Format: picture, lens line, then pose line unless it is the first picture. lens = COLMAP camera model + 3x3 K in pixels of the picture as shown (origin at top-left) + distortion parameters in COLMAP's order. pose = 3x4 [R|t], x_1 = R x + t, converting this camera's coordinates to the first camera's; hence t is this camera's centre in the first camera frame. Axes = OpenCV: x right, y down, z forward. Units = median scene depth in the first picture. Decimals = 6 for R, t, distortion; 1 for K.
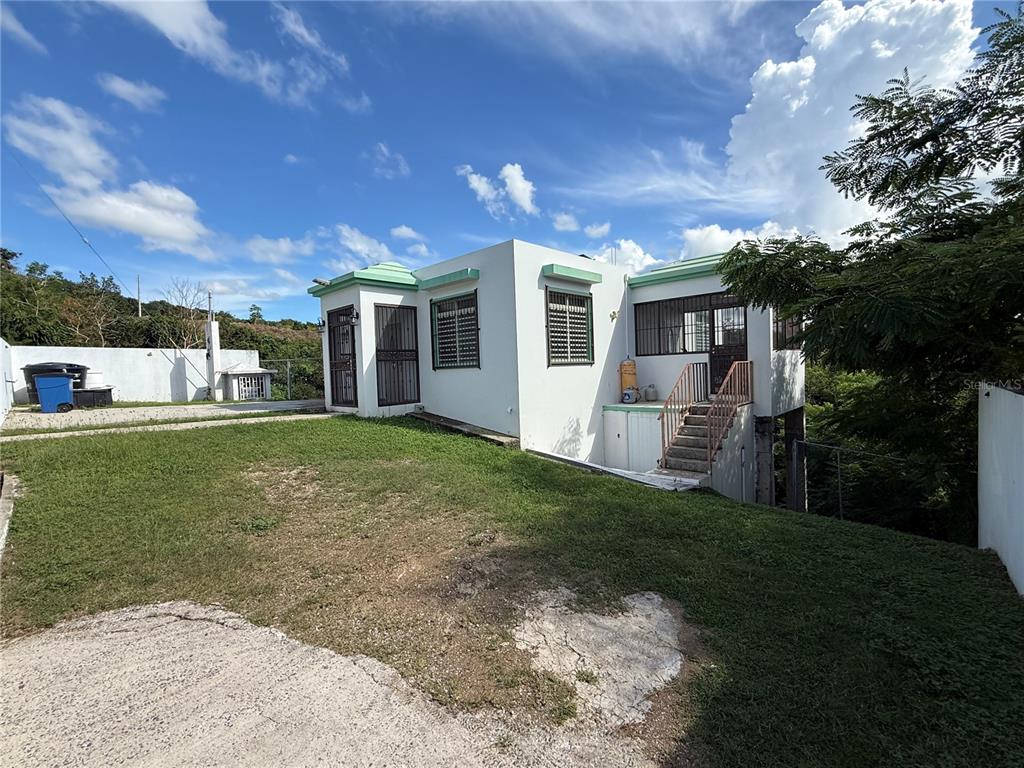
lens RADIAL K [[443.3, 0, 512.0], [0, 443.3, 384.0], [0, 0, 1]] dist [-0.000585, -0.000035]
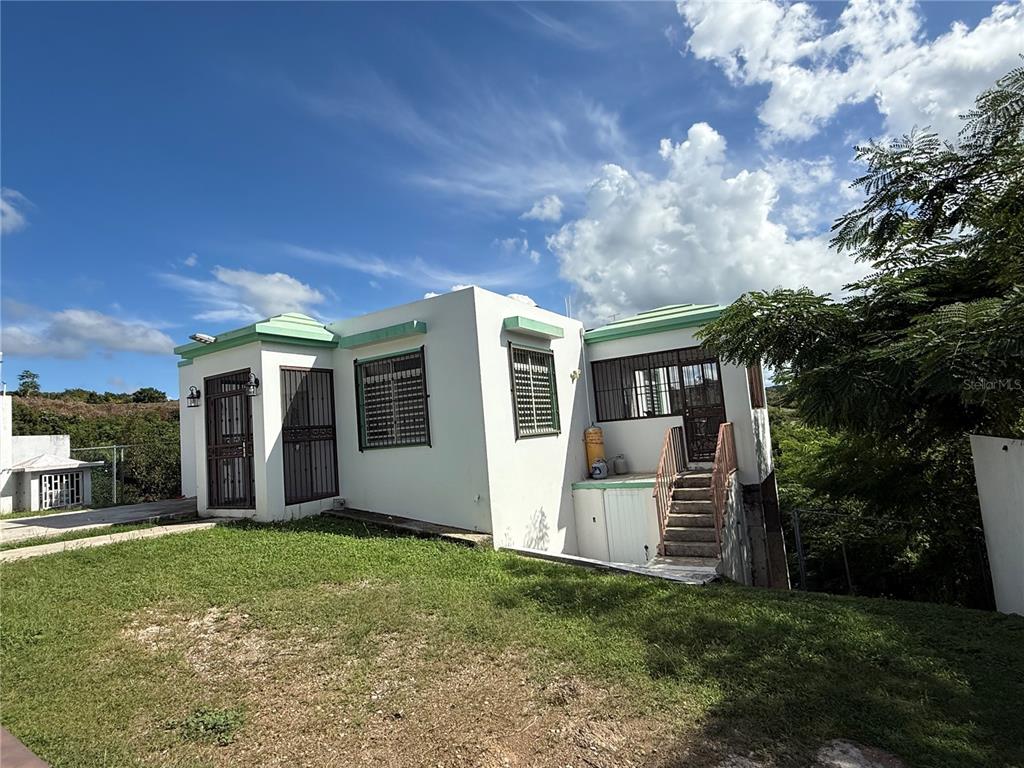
lens RADIAL K [[526.8, 0, 512.0], [0, 526.8, 384.0], [0, 0, 1]] dist [0.001057, 0.000313]
pose [[0.974862, -0.024014, 0.221512, -0.126595], [0.054525, 0.989659, -0.132675, -0.011759], [-0.216035, 0.141417, 0.966090, 0.054167]]
